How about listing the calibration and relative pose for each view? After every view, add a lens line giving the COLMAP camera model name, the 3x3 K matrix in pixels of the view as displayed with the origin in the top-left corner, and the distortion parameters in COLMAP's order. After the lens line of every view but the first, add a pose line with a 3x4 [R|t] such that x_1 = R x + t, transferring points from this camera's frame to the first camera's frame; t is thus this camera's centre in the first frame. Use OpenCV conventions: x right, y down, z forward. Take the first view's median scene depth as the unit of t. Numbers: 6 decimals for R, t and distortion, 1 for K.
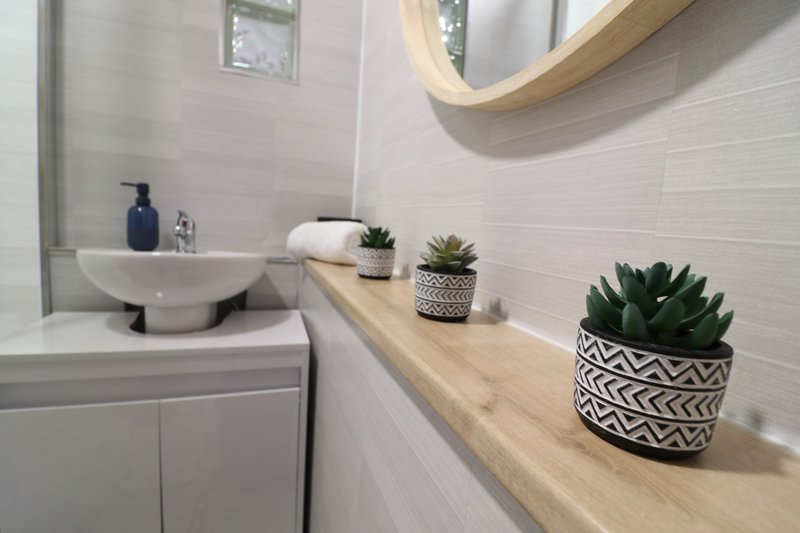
lens RADIAL K [[370.0, 0, 396.2], [0, 370.0, 269.2], [0, 0, 1]] dist [-0.011033, -0.005195]
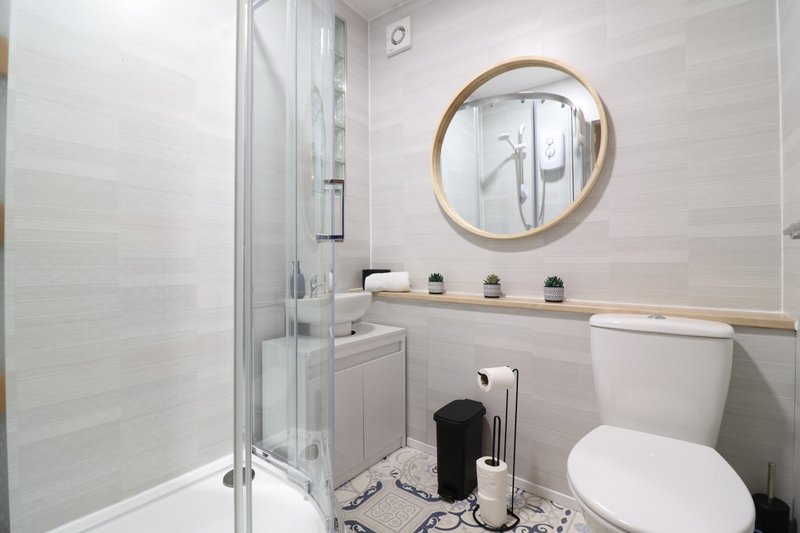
lens RADIAL K [[370.0, 0, 402.6], [0, 370.0, 266.1], [0, 0, 1]] dist [-0.011033, -0.005195]
pose [[0.837174, -0.080852, 0.540928, -1.186004], [0.129946, 0.990097, -0.053124, -0.043435], [-0.531276, 0.114765, 0.839390, -0.736612]]
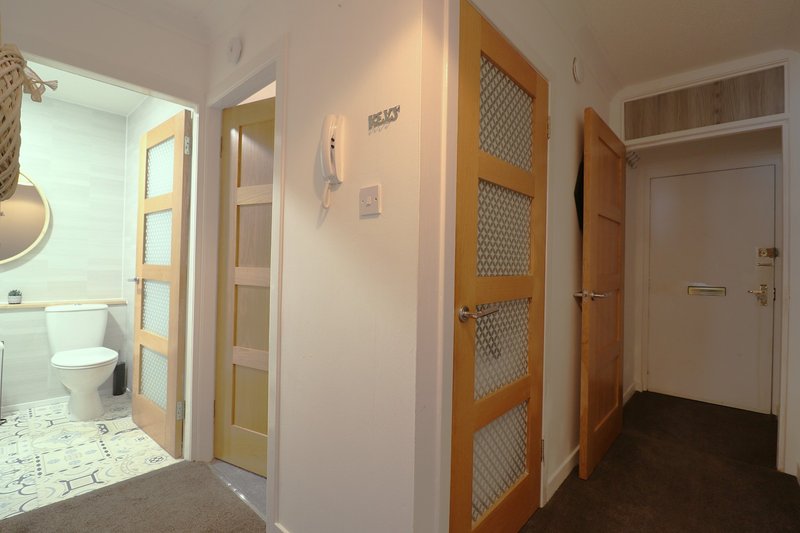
lens RADIAL K [[370.0, 0, 398.4], [0, 370.0, 263.7], [0, 0, 1]] dist [-0.011033, -0.005195]
pose [[-0.457768, -0.080163, 0.885450, -6.206937], [0.052911, 0.991705, 0.117137, -0.718118], [-0.887496, 0.100471, -0.449729, -1.576355]]
